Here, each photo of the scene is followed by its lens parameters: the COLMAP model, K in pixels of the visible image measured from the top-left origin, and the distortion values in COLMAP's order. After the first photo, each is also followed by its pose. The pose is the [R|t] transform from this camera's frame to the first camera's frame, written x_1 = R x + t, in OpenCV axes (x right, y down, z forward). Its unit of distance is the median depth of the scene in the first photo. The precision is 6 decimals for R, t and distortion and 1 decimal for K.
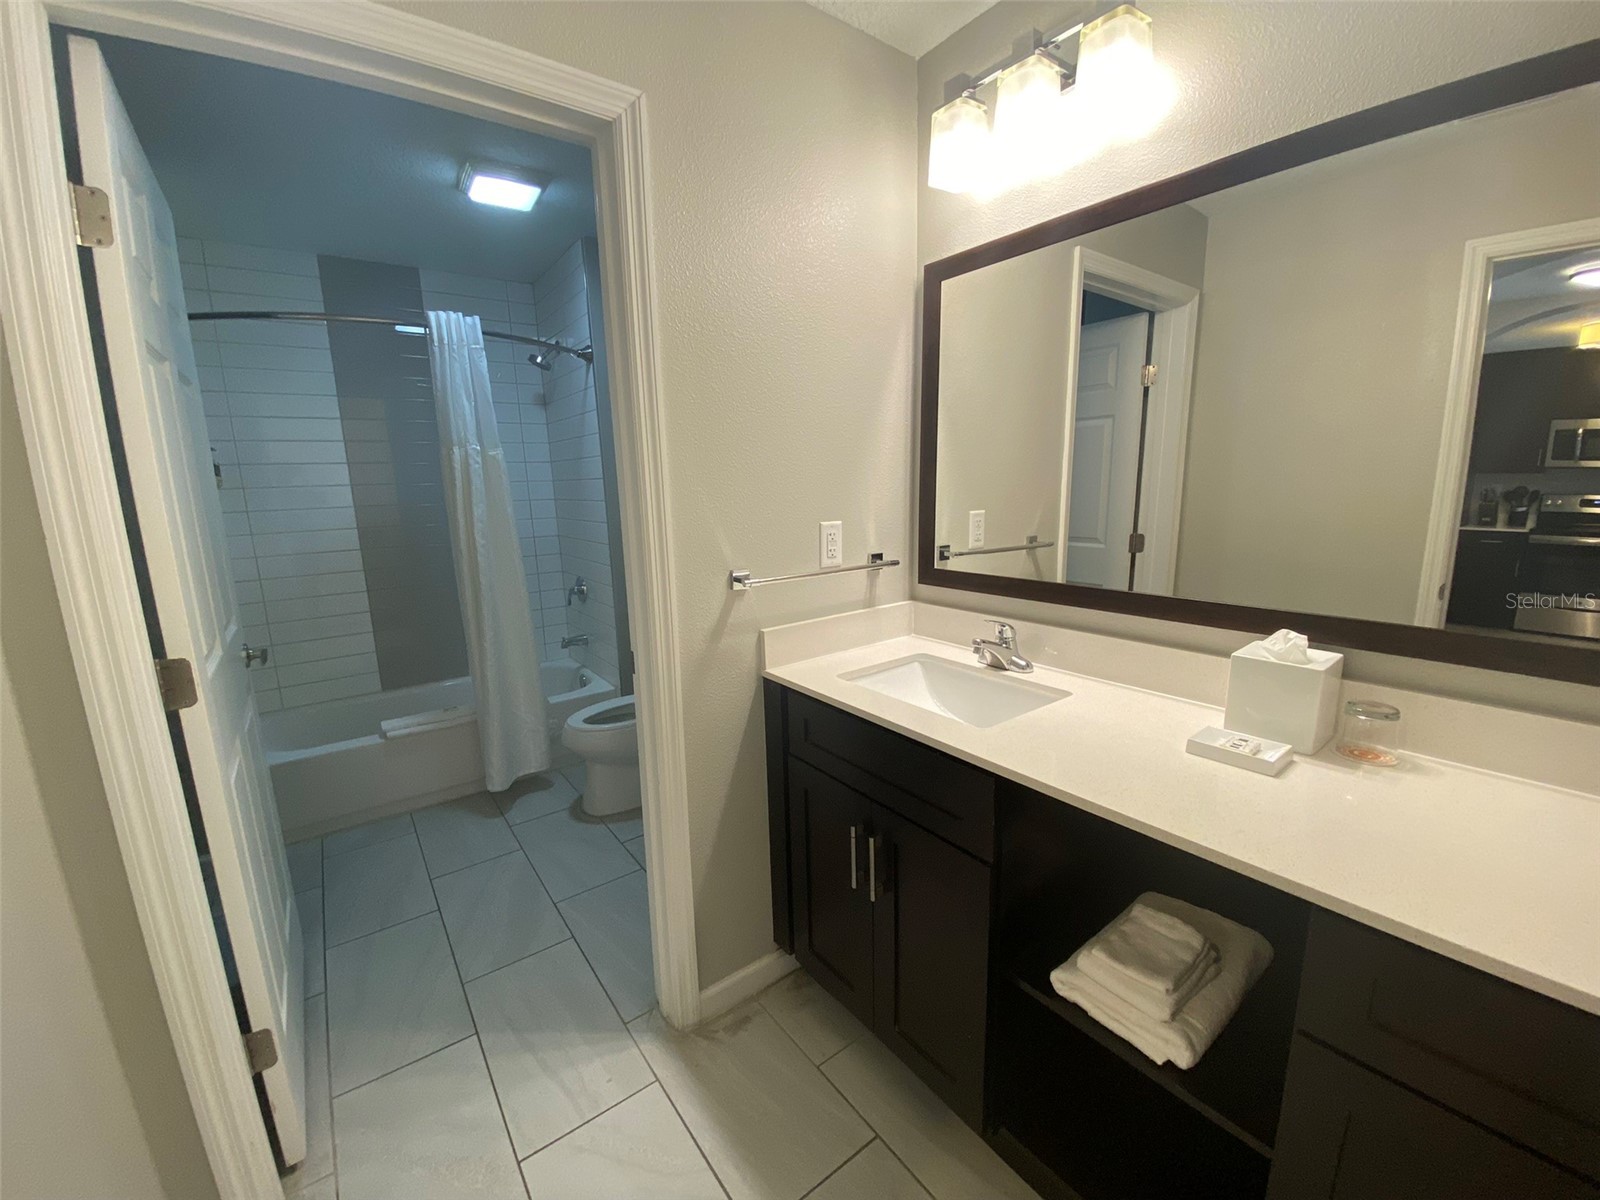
lens RADIAL K [[656.1, 0, 795.8], [0, 656.1, 606.8], [0, 0, 1]] dist [0.019824, -0.019938]
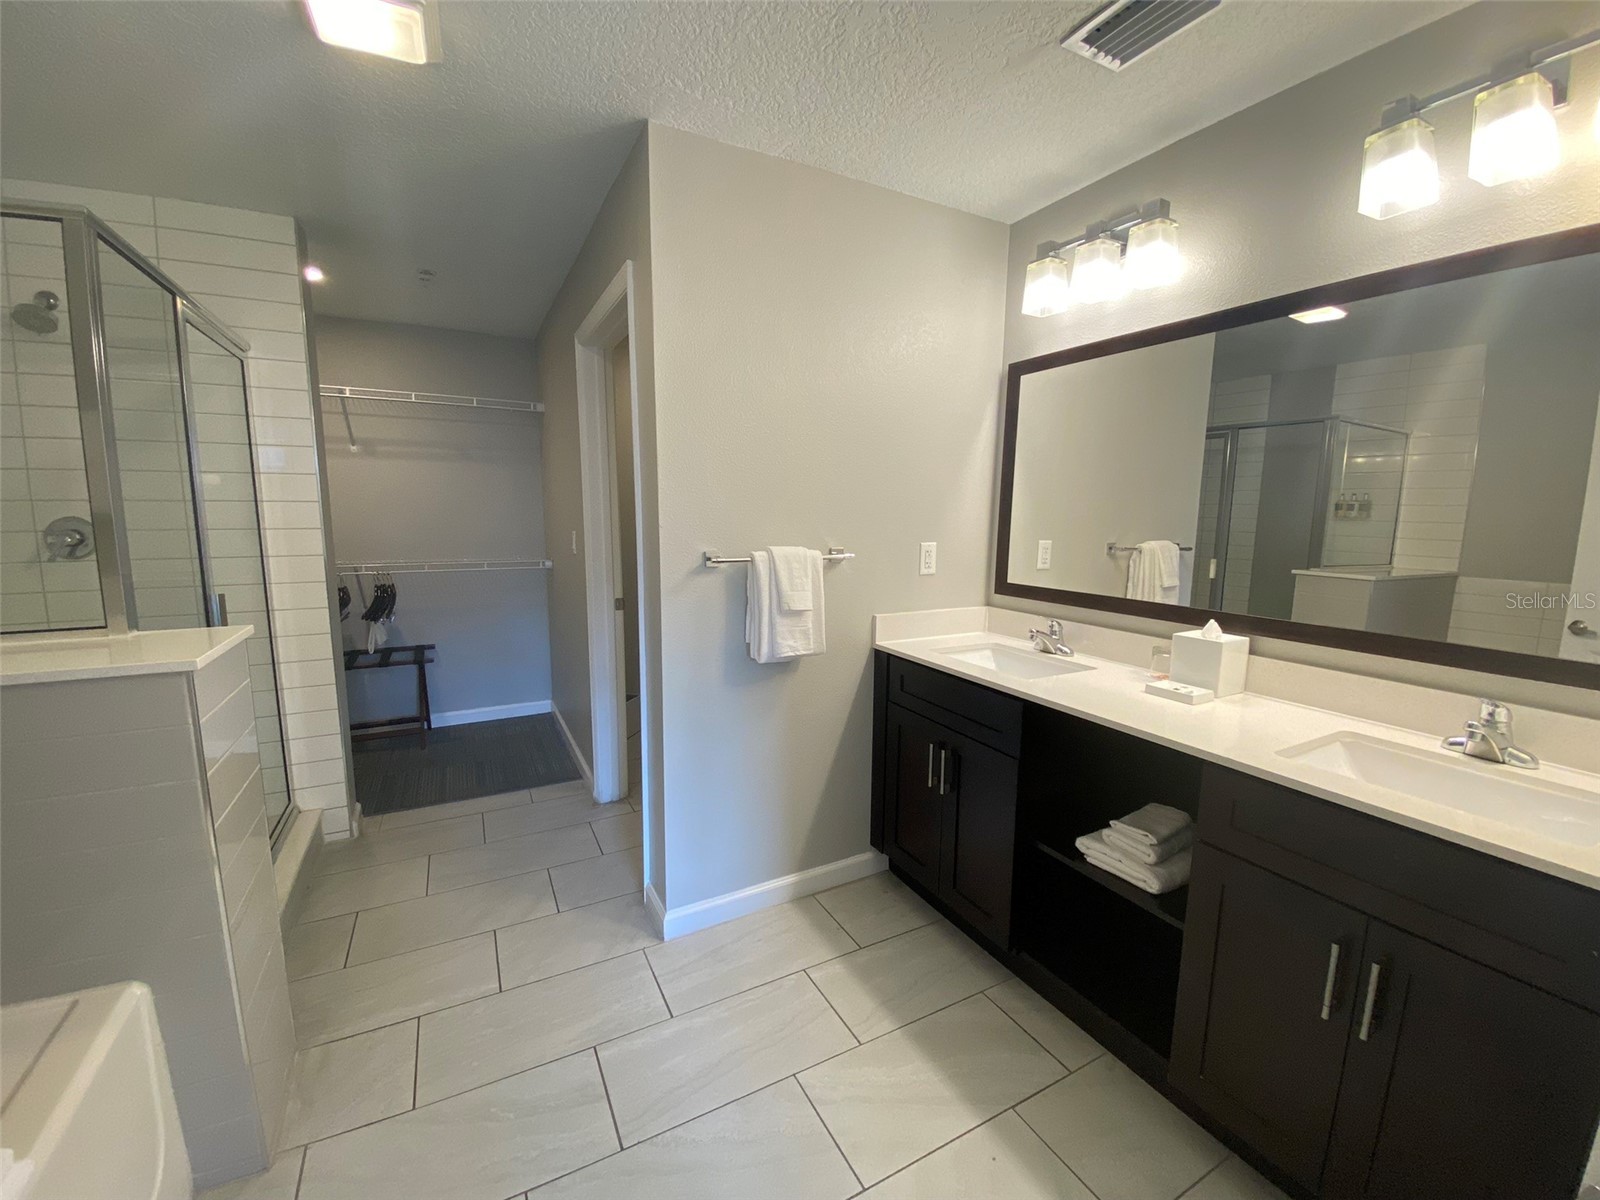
lens RADIAL K [[656.1, 0, 795.8], [0, 656.1, 606.8], [0, 0, 1]] dist [0.019824, -0.019938]
pose [[0.984902, 0.053319, -0.164696, 0.012838], [-0.065692, 0.995339, -0.070608, 0.129965], [0.160163, 0.080361, 0.983814, -0.444226]]
